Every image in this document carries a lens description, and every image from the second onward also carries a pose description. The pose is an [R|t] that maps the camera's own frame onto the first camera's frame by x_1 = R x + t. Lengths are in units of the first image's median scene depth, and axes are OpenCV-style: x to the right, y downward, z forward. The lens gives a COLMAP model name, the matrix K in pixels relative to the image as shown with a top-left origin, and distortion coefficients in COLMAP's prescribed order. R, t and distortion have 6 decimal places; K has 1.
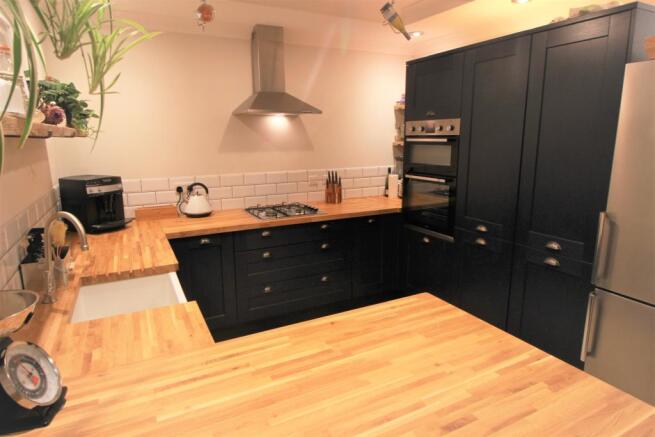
lens RADIAL K [[392.6, 0, 326.2], [0, 392.6, 217.9], [0, 0, 1]] dist [-0.001915, -0.000426]
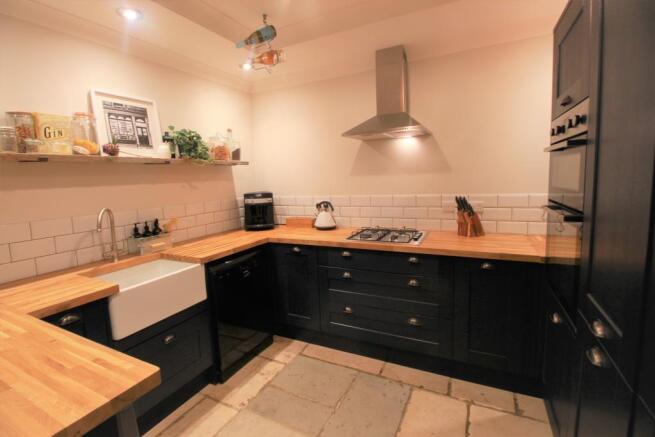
lens RADIAL K [[304.2, 0, 326.7], [0, 304.2, 215.3], [0, 0, 1]] dist [-0.021381, -0.000899]
pose [[0.585945, 0.089971, -0.805341, 0.409800], [-0.133248, 0.990987, 0.013763, -0.058201], [0.799320, 0.099246, 0.592653, 0.453347]]
